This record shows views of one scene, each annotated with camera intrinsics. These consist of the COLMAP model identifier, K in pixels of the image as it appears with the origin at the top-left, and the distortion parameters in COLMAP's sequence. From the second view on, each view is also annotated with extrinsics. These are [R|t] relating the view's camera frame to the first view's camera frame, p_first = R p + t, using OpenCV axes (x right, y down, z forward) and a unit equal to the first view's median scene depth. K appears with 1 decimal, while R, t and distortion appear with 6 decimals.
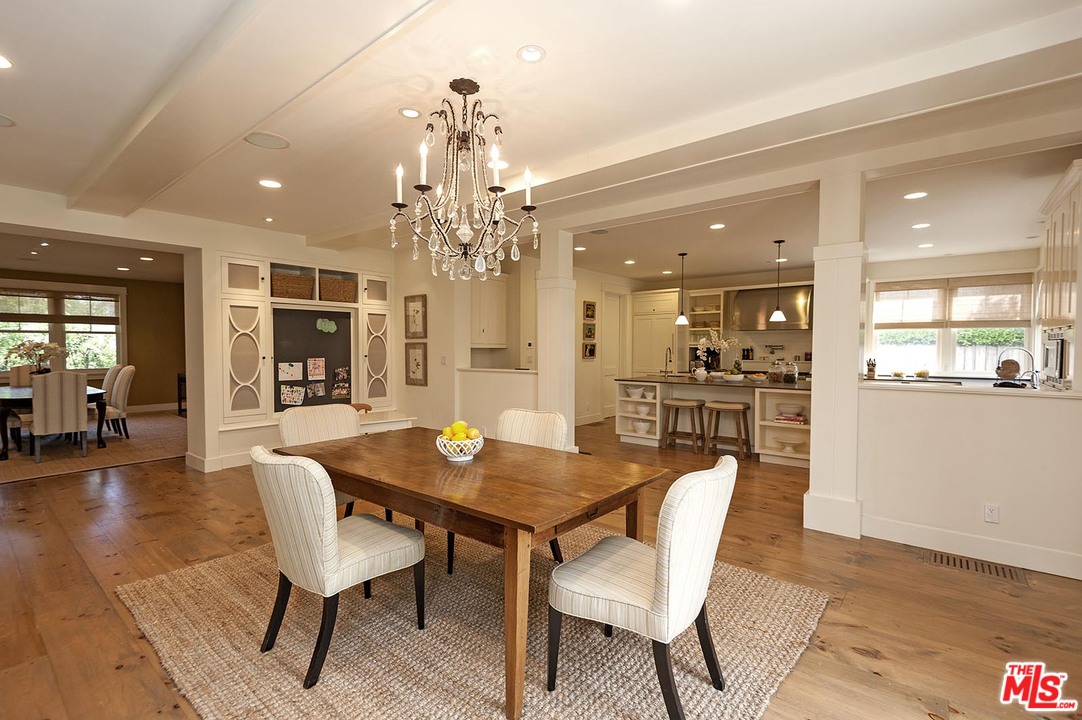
lens RADIAL K [[493.3, 0, 545.8], [0, 493.3, 358.9], [0, 0, 1]] dist [0.030155, -0.016152]
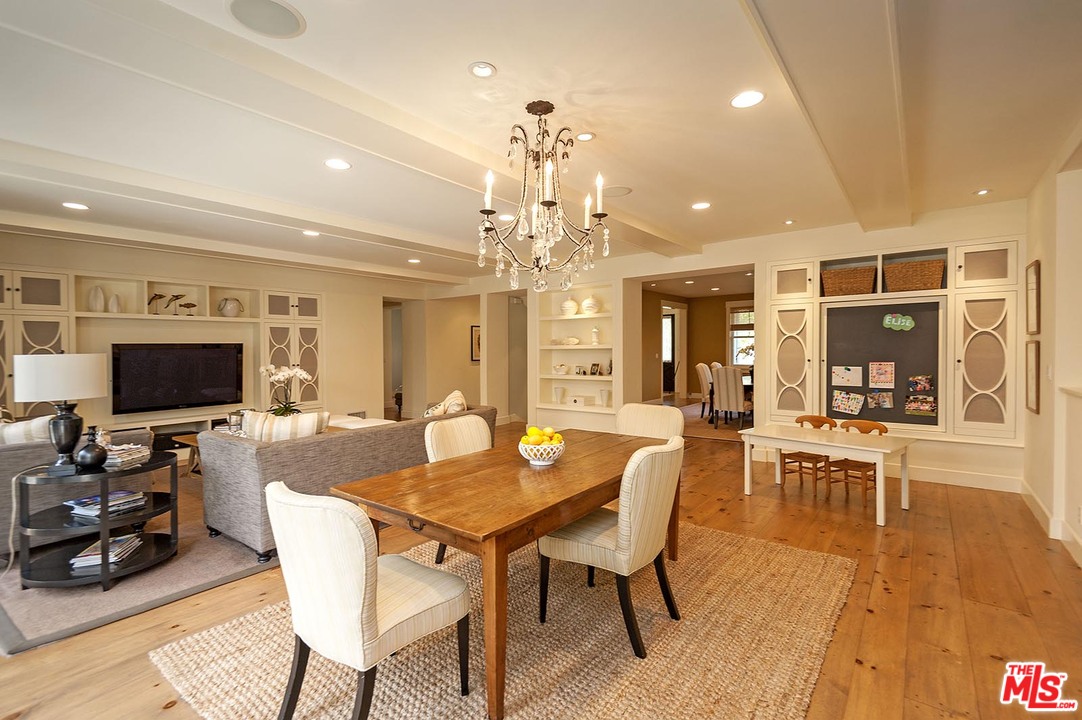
lens RADIAL K [[493.3, 0, 548.7], [0, 493.3, 359.1], [0, 0, 1]] dist [0.030155, -0.016152]
pose [[0.028551, 0.019886, -0.999395, 0.349696], [-0.015659, 0.999688, 0.019444, -0.013791], [0.999470, 0.015094, 0.028853, 0.400715]]
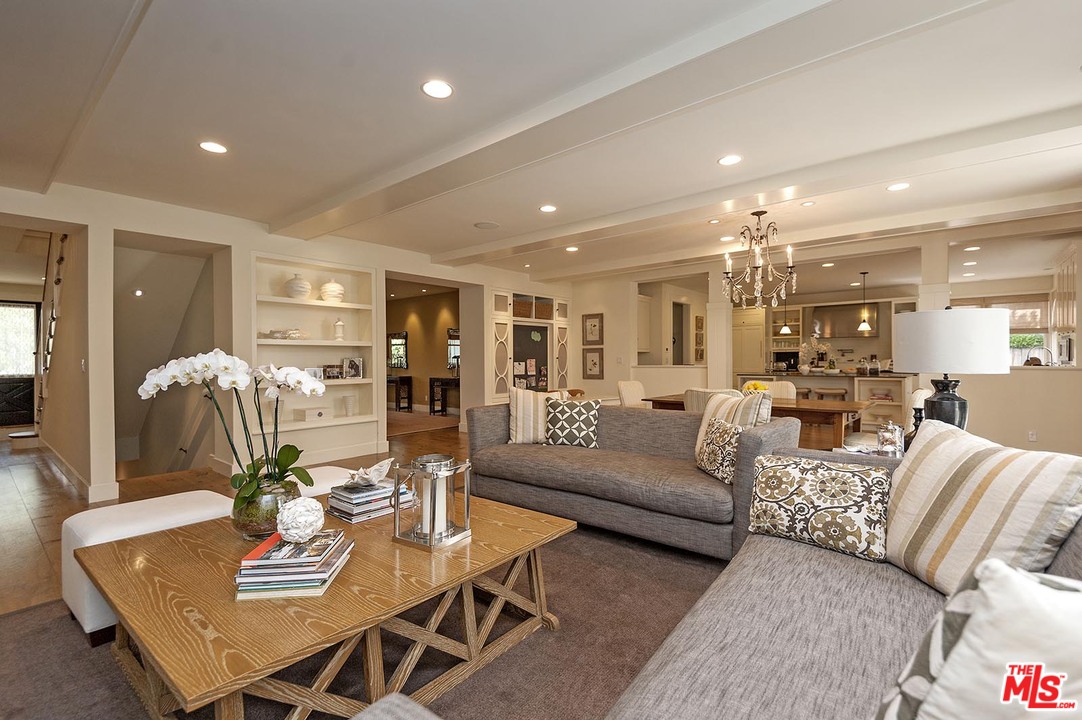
lens RADIAL K [[493.3, 0, 546.1], [0, 493.3, 344.4], [0, 0, 1]] dist [0.030155, -0.016152]
pose [[0.999814, -0.008897, -0.017108, -0.382867], [0.007917, 0.998369, -0.056545, 0.034905], [0.017583, 0.056399, 0.998253, -0.389755]]
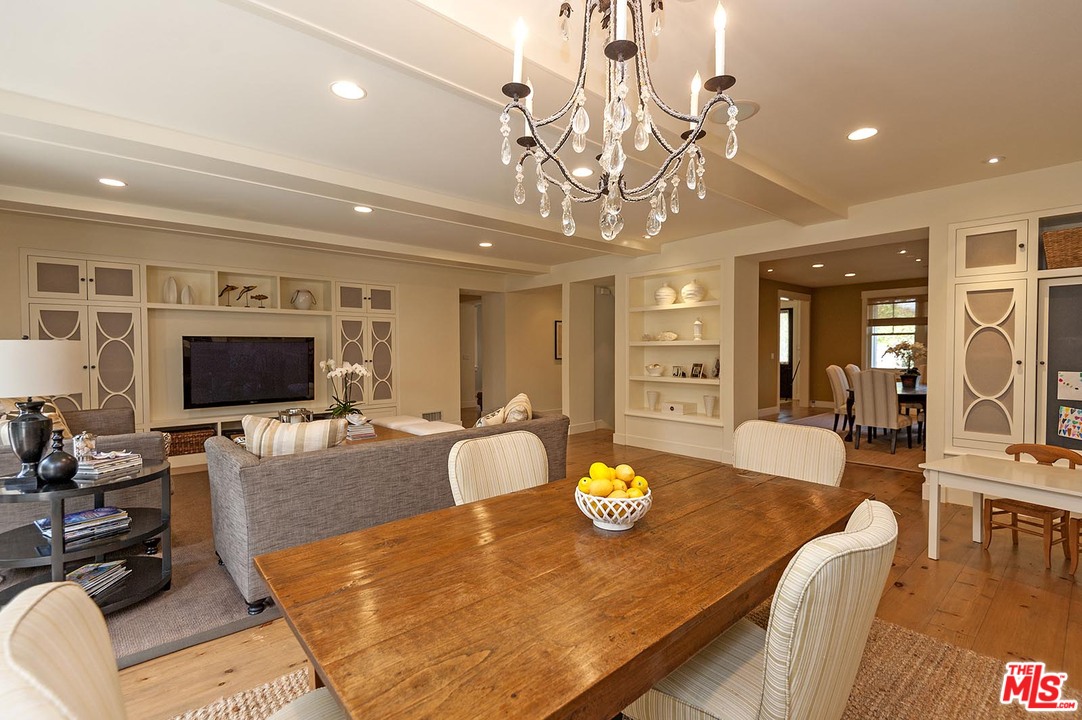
lens RADIAL K [[493.3, 0, 550.8], [0, 493.3, 349.9], [0, 0, 1]] dist [0.030155, -0.016152]
pose [[-0.159345, 0.000492, -0.987223, 0.185442], [-0.023214, 0.999722, 0.004245, -0.006234], [0.986950, 0.023593, -0.159289, 0.415177]]
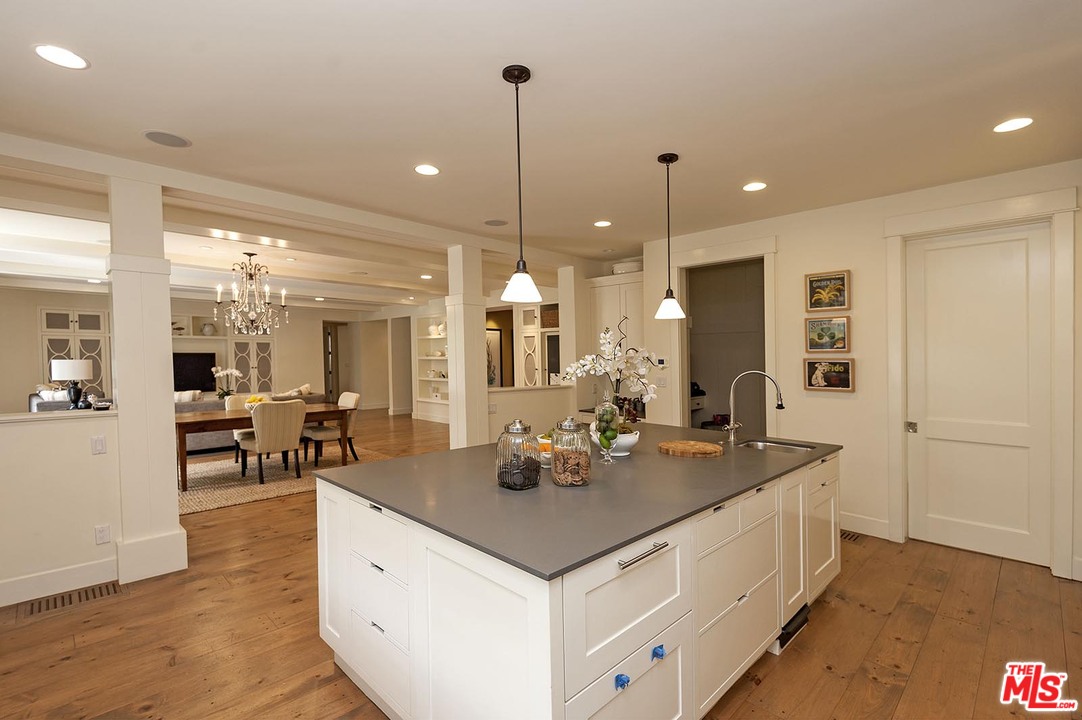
lens RADIAL K [[493.3, 0, 552.0], [0, 493.3, 368.6], [0, 0, 1]] dist [0.030155, -0.016152]
pose [[-0.088673, 0.020536, -0.995849, 0.811622], [-0.028732, 0.999319, 0.023165, -0.034989], [0.995646, 0.030667, -0.088023, 1.035744]]
